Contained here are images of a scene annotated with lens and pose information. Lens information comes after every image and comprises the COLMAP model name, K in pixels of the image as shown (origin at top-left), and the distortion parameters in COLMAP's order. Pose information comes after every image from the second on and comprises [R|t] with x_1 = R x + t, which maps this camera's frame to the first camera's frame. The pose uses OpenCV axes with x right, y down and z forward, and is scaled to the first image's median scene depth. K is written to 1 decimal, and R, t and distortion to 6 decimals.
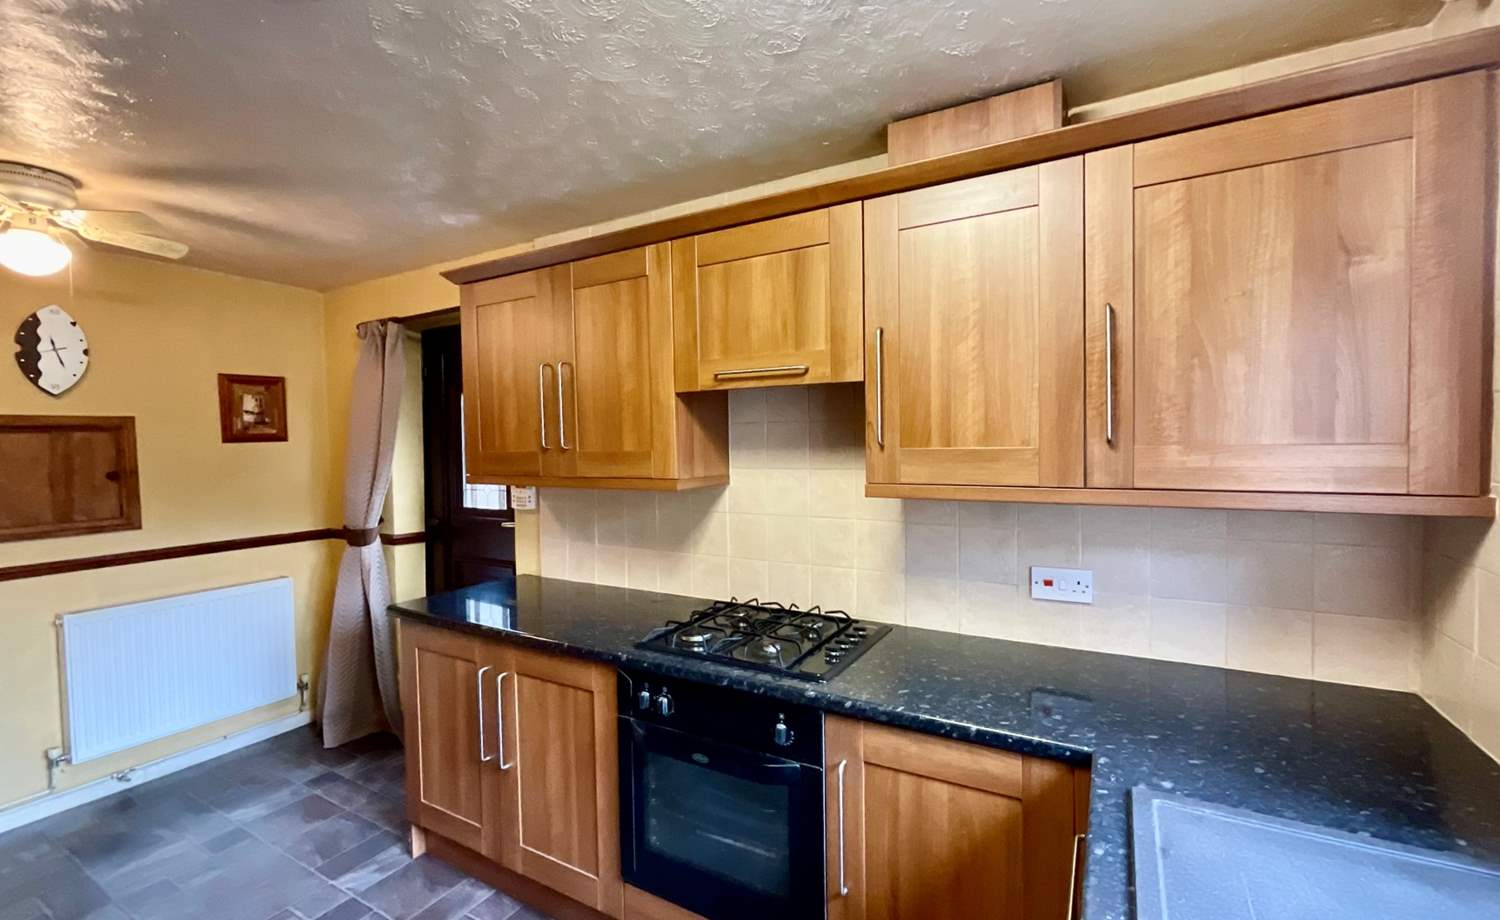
lens RADIAL K [[648.0, 0, 746.6], [0, 648.0, 459.7], [0, 0, 1]] dist [0.001284, 0.000412]
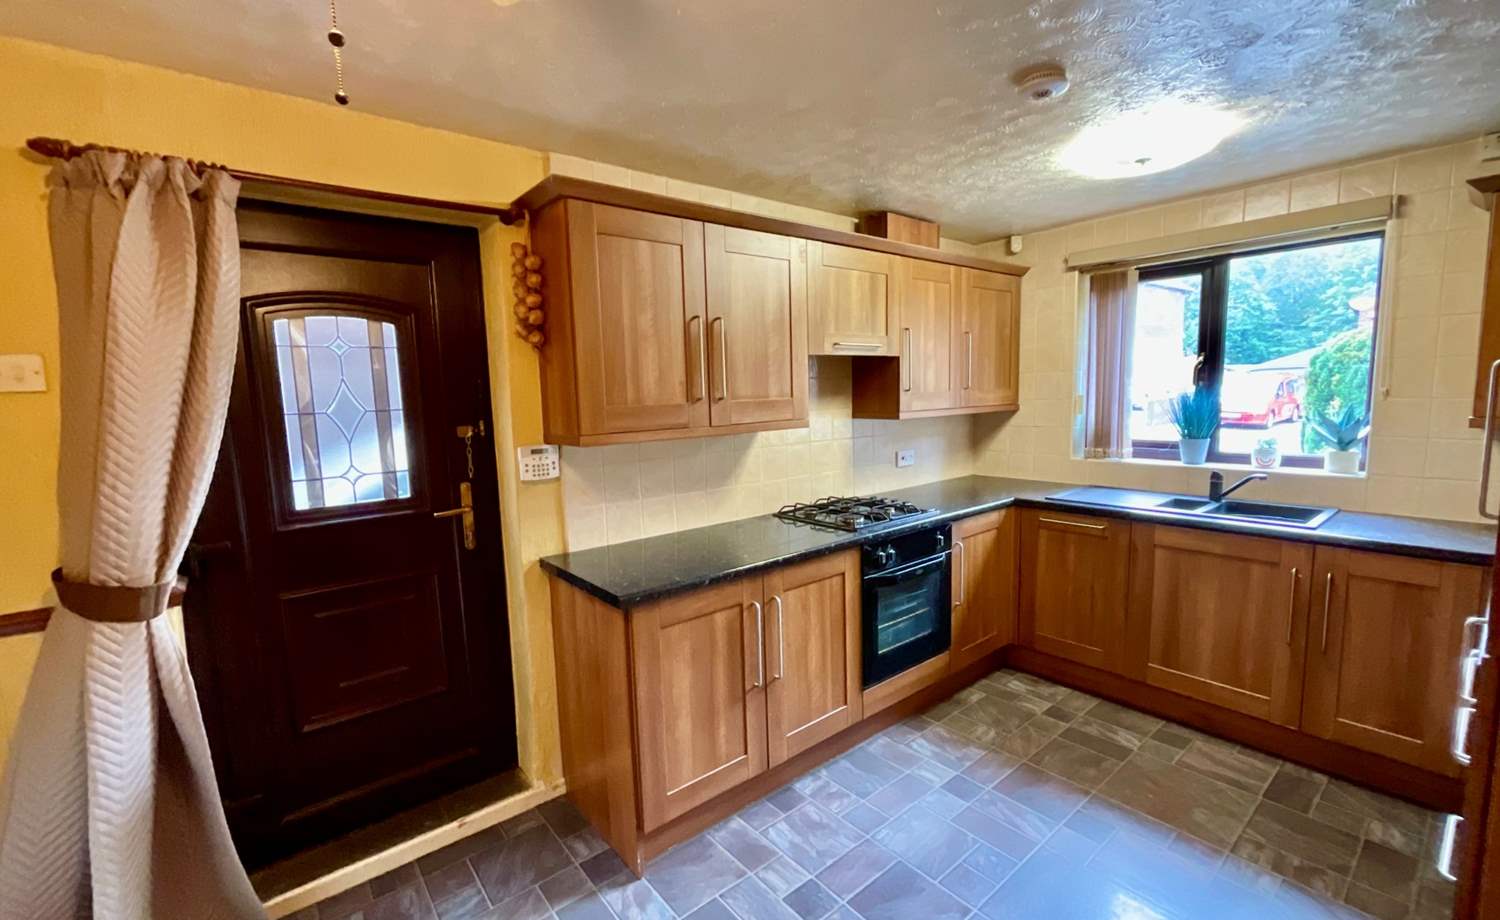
lens RADIAL K [[627.9, 0, 750.0], [0, 627.9, 460.0], [0, 0, 1]] dist [-0.002498, -0.000298]
pose [[0.348688, -0.096983, 0.932208, -1.306647], [0.054017, 0.995058, 0.083317, 0.000609], [-0.935681, 0.021304, 0.352204, 0.616606]]
